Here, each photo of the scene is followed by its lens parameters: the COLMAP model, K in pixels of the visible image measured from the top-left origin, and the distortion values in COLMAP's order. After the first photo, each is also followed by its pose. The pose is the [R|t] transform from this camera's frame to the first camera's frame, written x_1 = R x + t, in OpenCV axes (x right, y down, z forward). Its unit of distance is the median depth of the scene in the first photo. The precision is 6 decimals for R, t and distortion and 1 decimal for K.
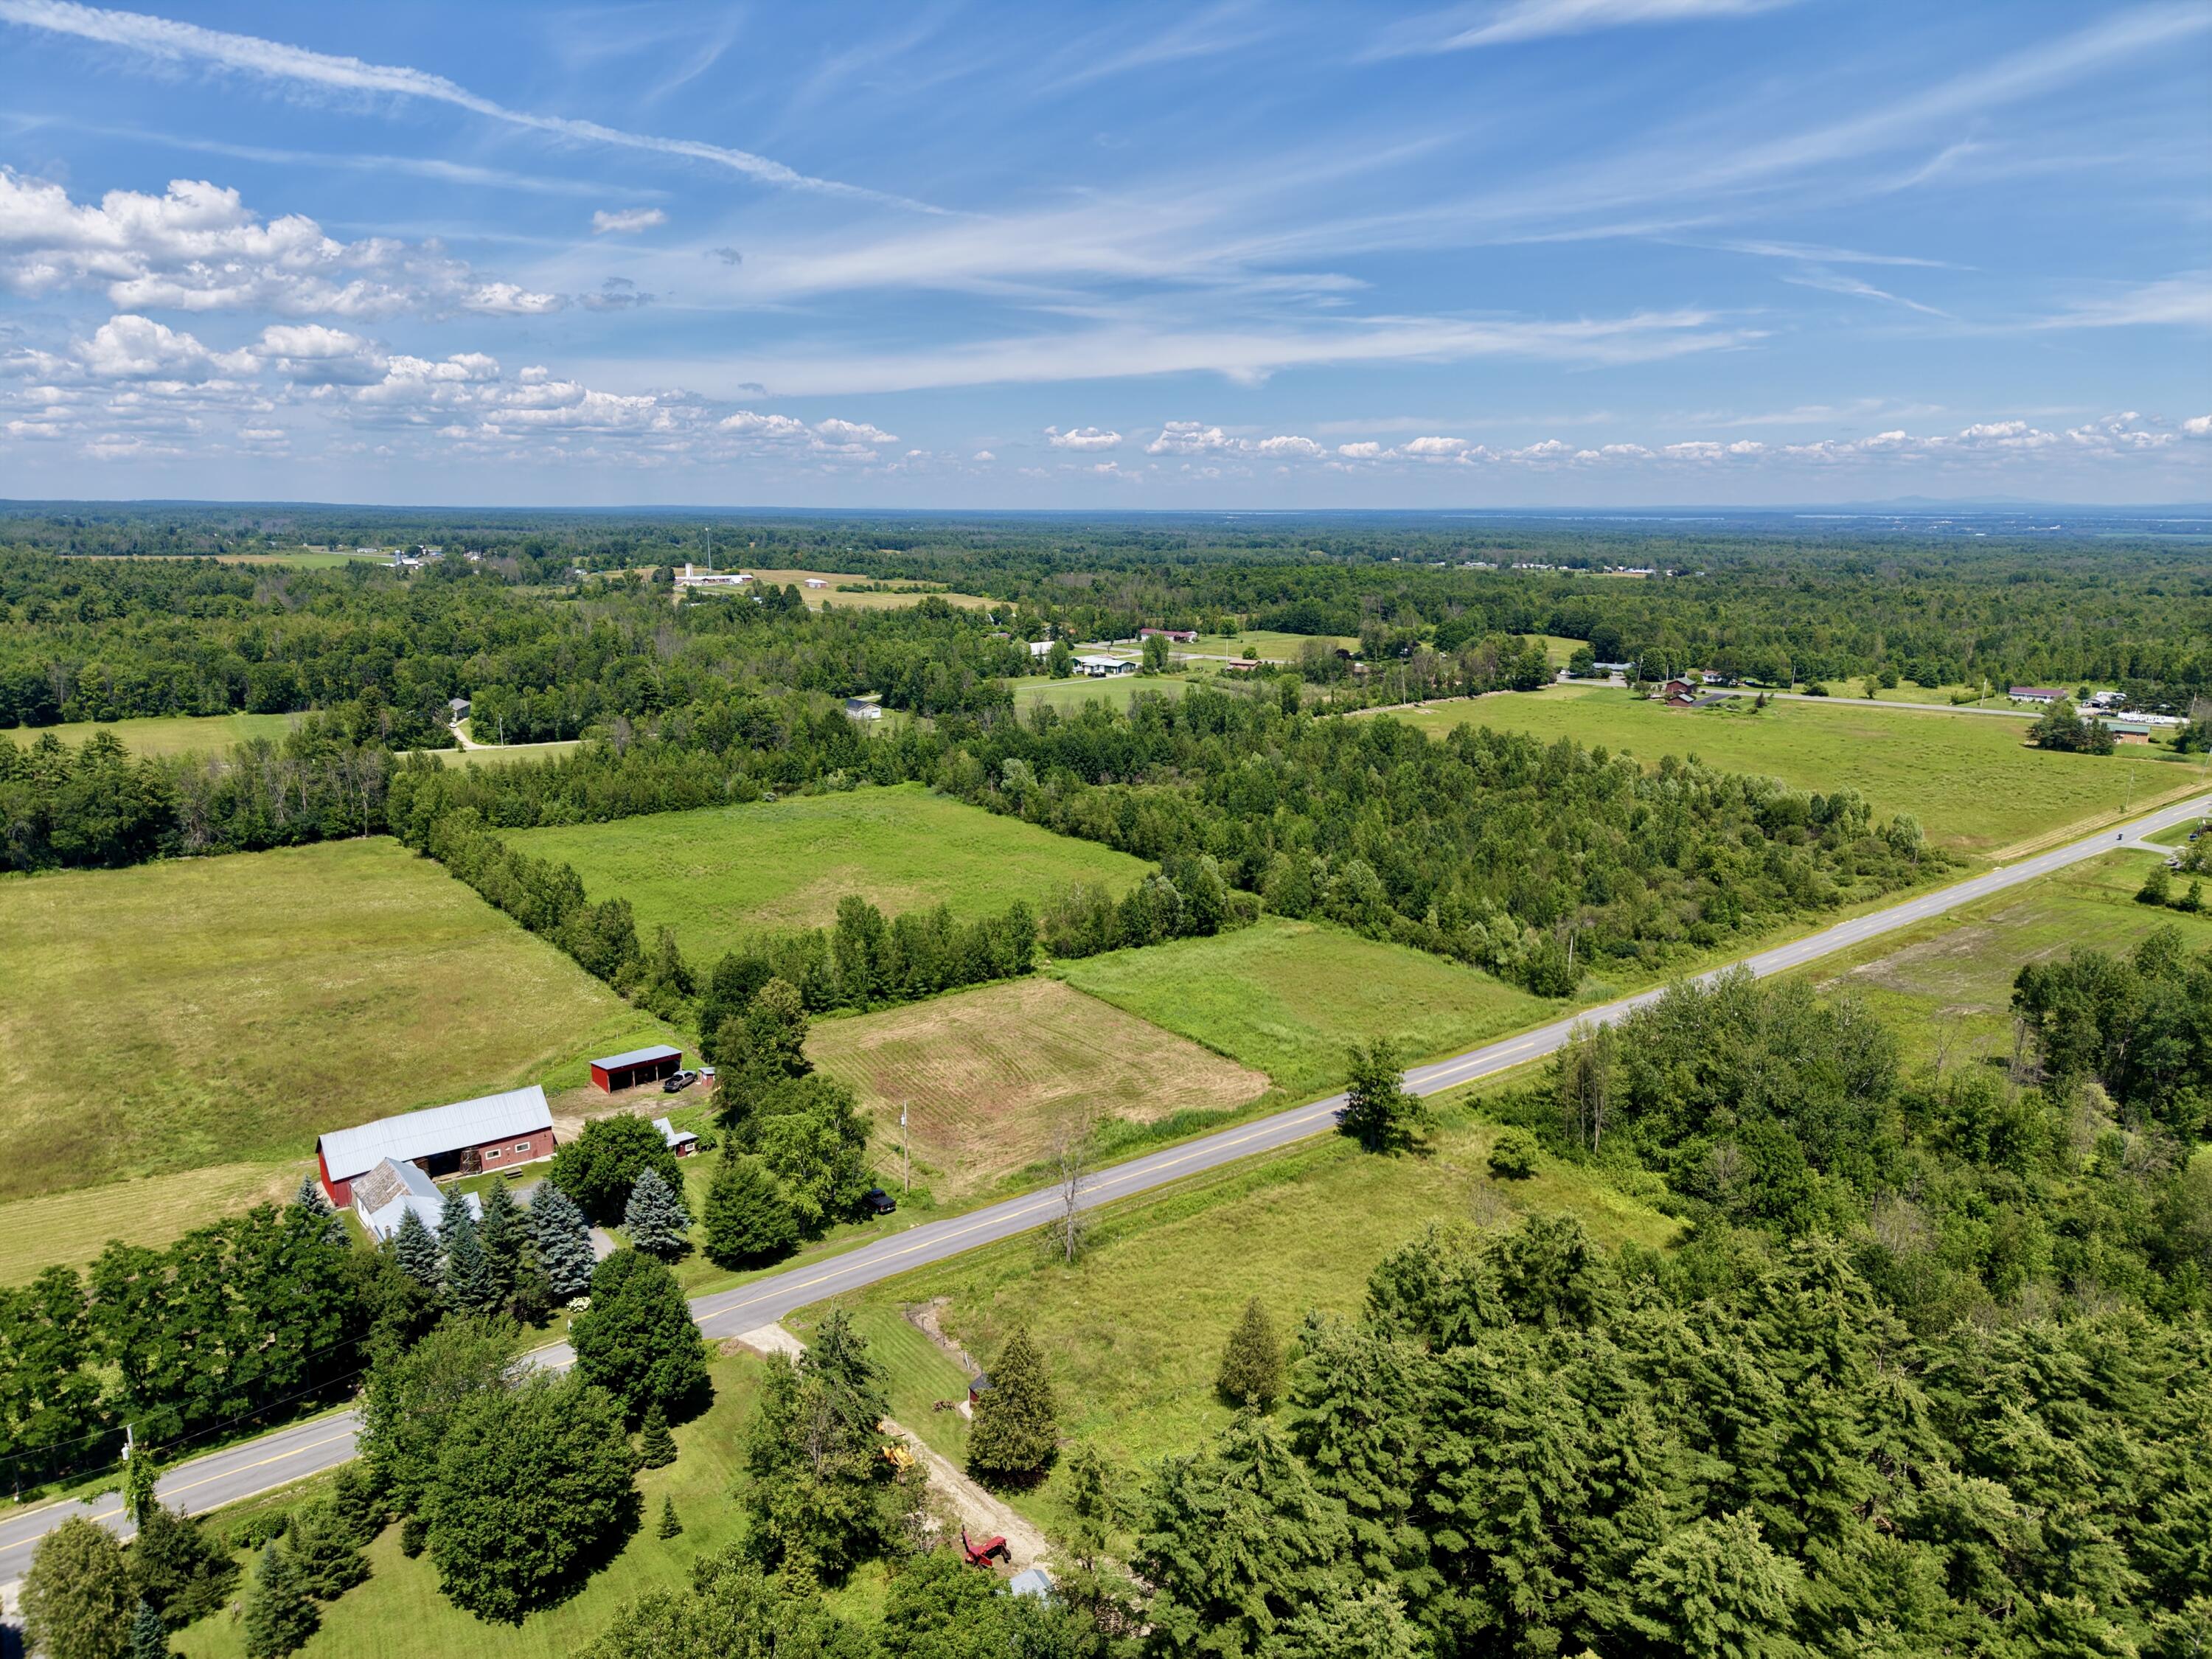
lens RADIAL K [[1470.4, 0, 1101.8], [0, 1470.4, 831.5], [0, 0, 1]] dist [0.036261, -0.040017]
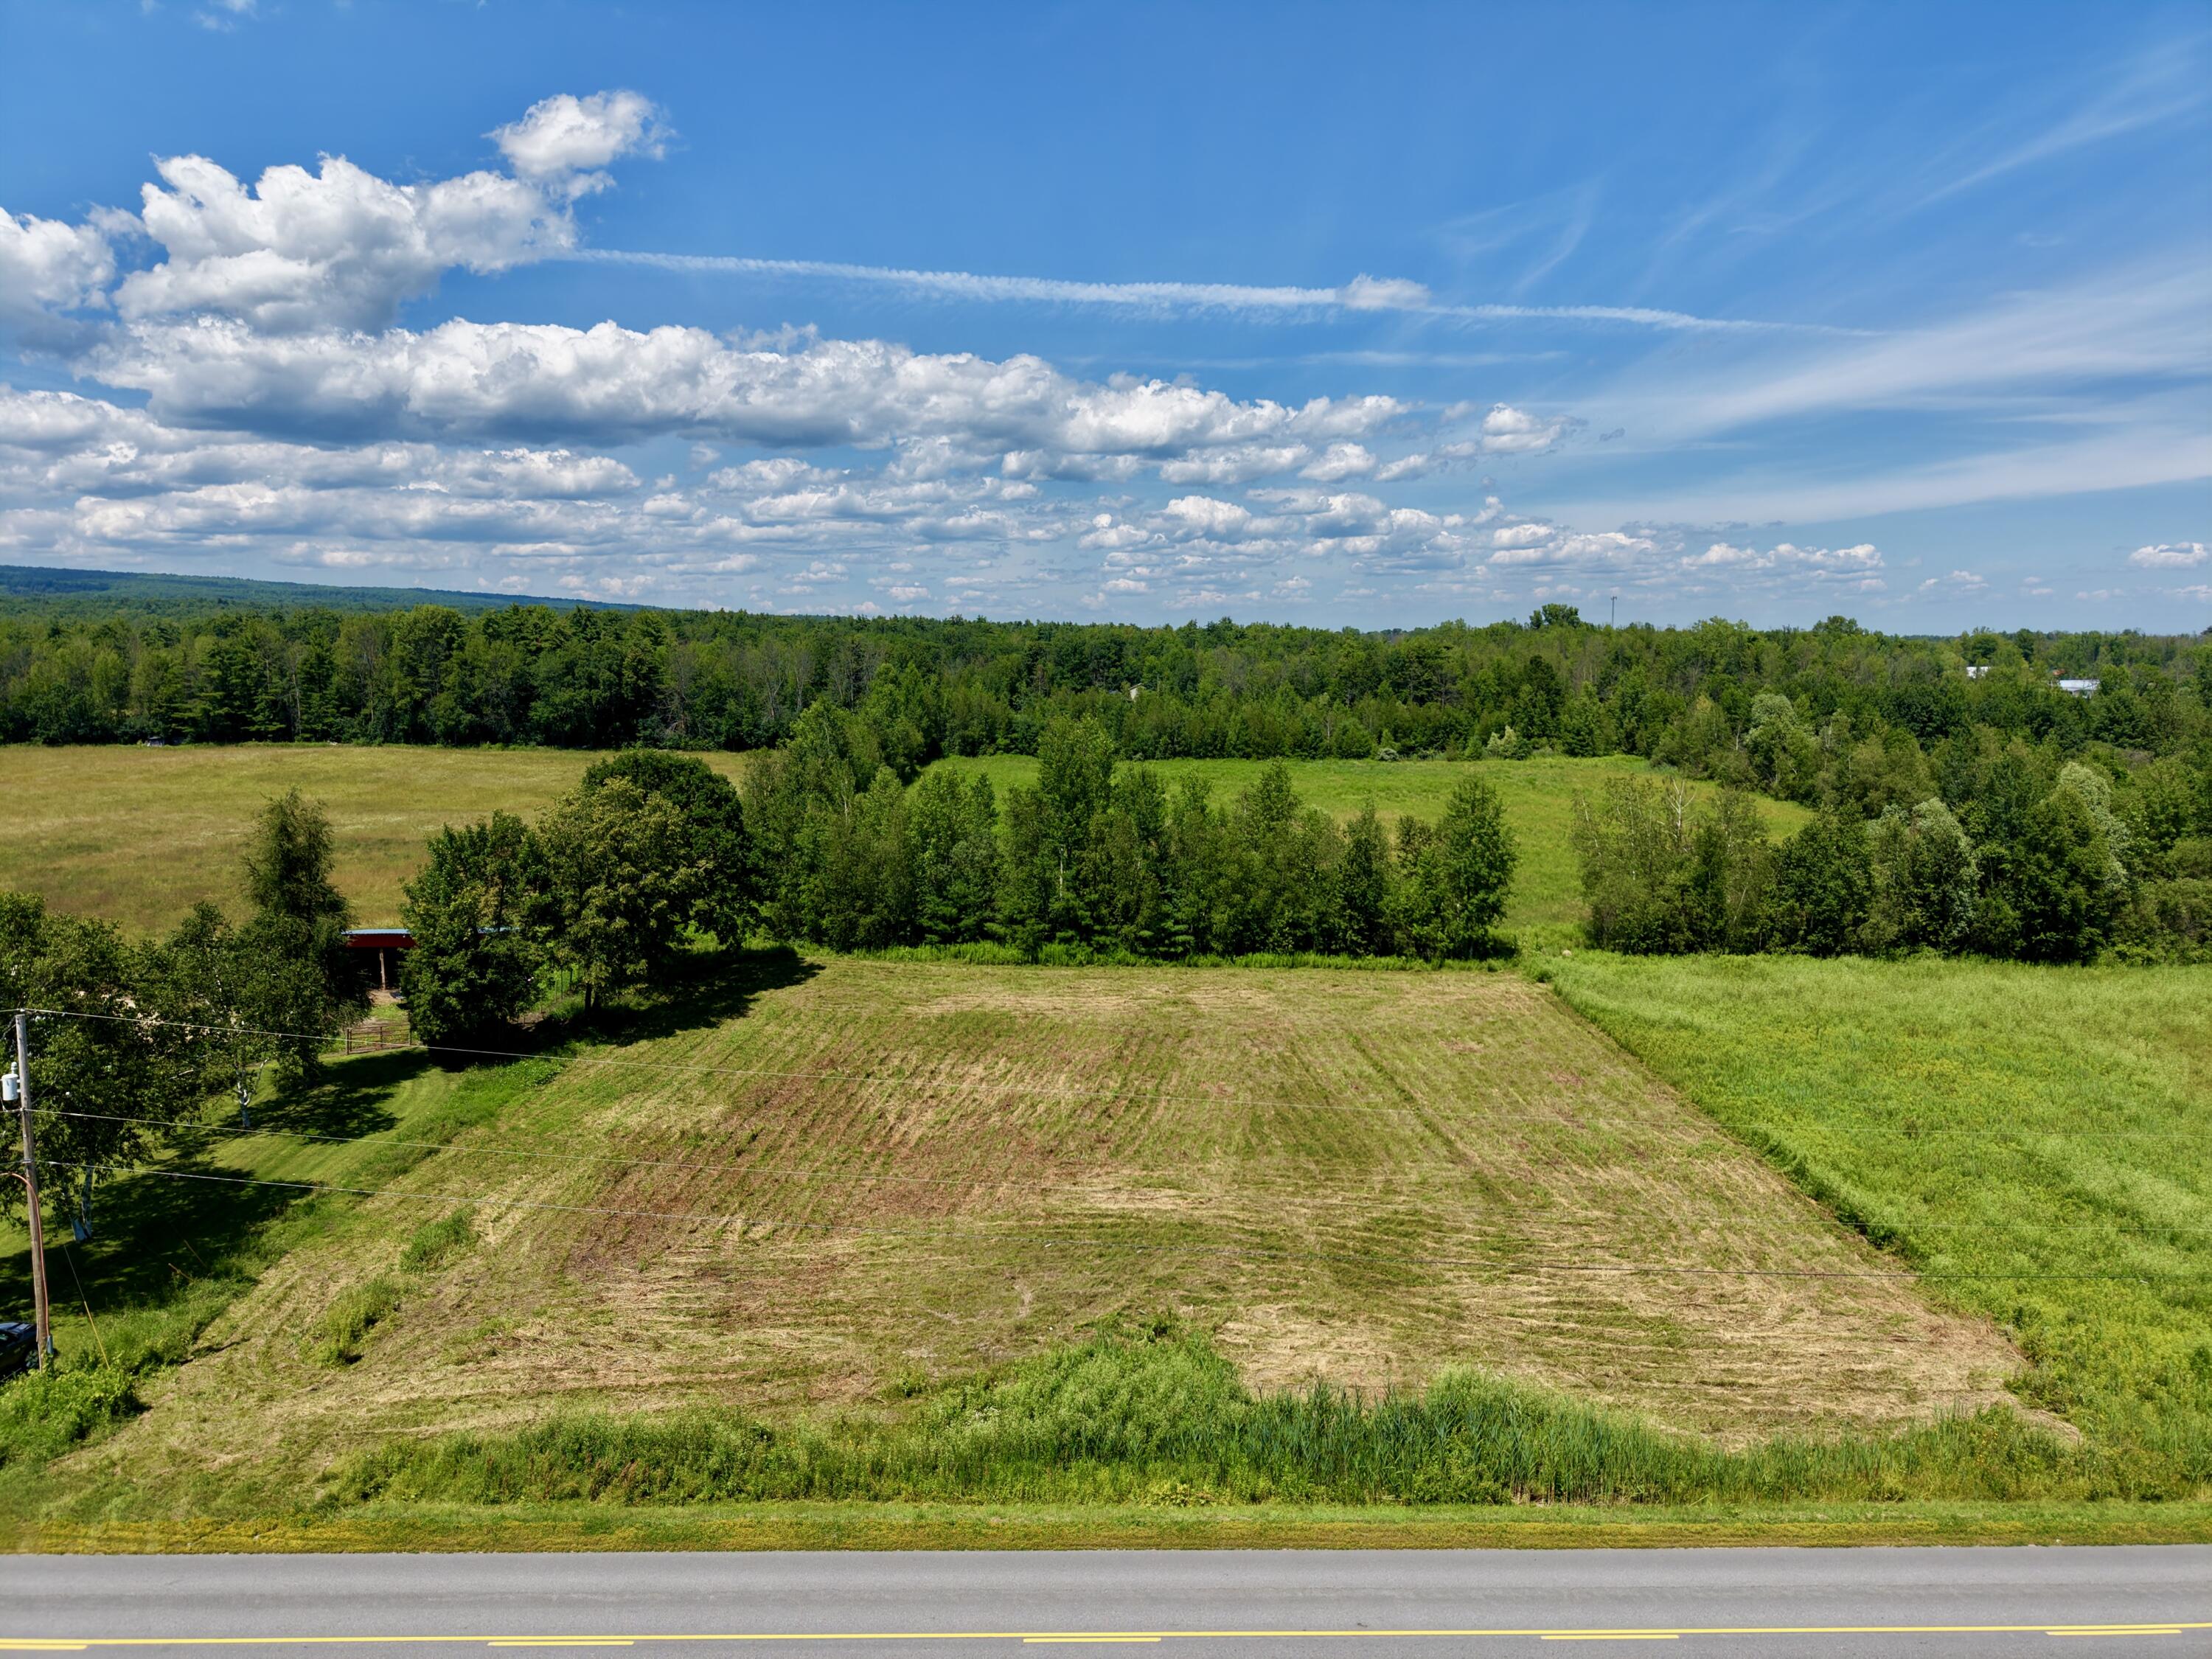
lens RADIAL K [[1470.4, 0, 1103.5], [0, 1470.4, 842.9], [0, 0, 1]] dist [0.036261, -0.040017]
pose [[0.806712, 0.074784, -0.586194, 0.081912], [-0.121804, 0.991703, -0.041108, 0.073069], [0.578256, 0.104563, 0.809127, 0.459592]]
